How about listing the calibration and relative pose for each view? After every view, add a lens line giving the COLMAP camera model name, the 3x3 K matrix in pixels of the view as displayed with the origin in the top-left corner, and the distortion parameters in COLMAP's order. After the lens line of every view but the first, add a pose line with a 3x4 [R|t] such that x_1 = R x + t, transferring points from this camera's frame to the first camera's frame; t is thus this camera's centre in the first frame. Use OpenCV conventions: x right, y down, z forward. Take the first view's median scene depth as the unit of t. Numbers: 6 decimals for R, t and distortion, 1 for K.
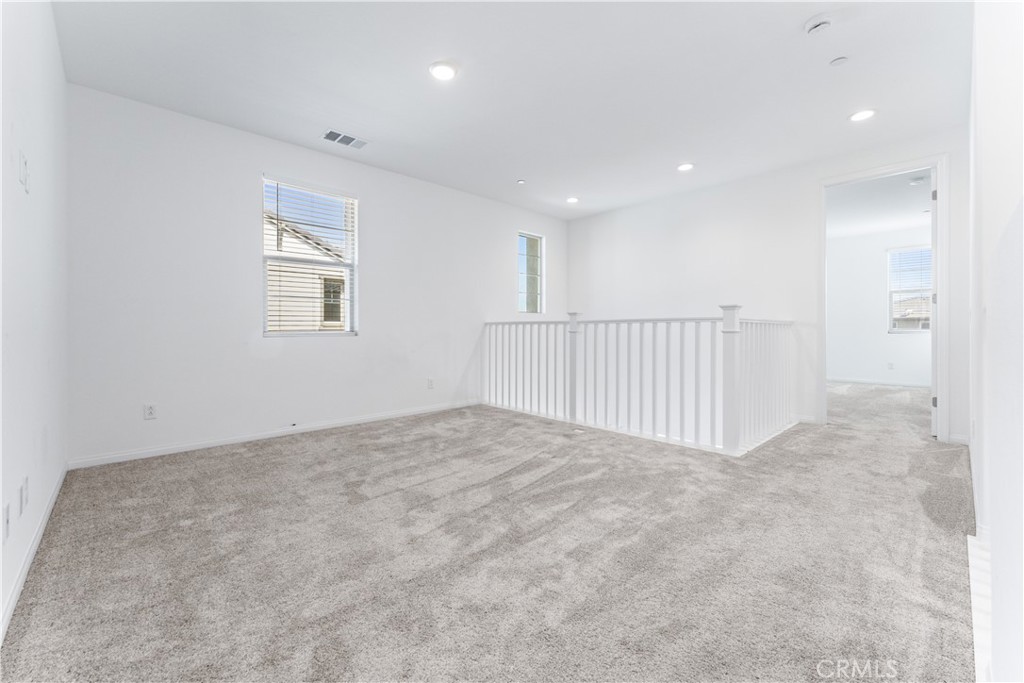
lens RADIAL K [[416.9, 0, 508.8], [0, 416.9, 331.4], [0, 0, 1]] dist [0.001945, 0.000236]
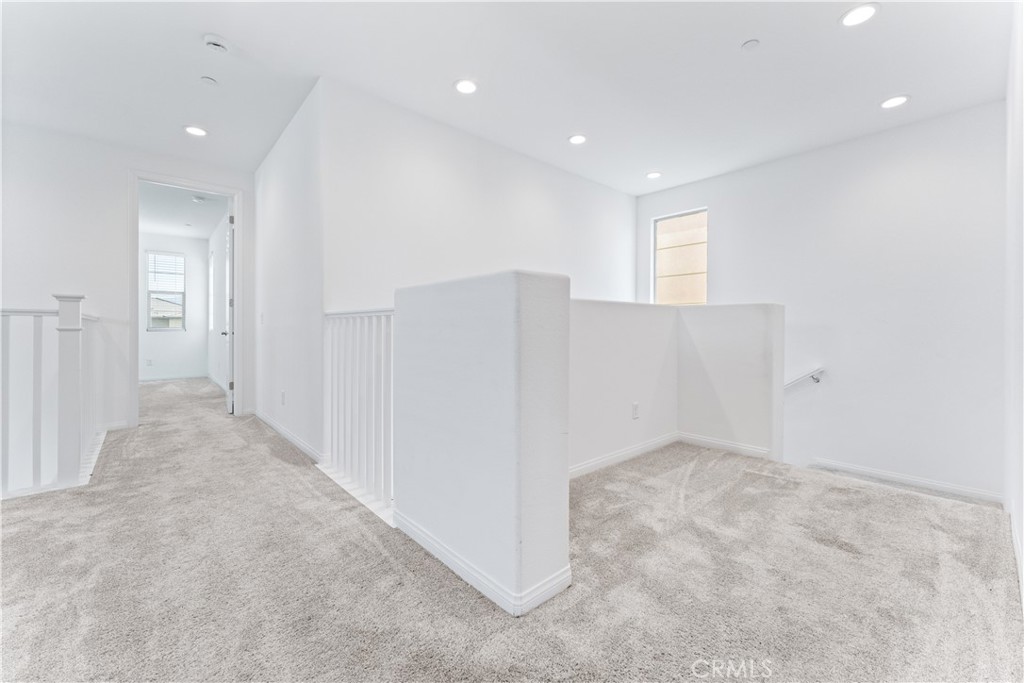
lens RADIAL K [[416.9, 0, 508.8], [0, 416.9, 331.4], [0, 0, 1]] dist [0.001945, 0.000236]
pose [[0.034929, -0.004715, 0.999379, -0.294585], [0.001765, 0.999988, 0.004656, 0.003455], [-0.999388, 0.001601, 0.034936, 0.202993]]
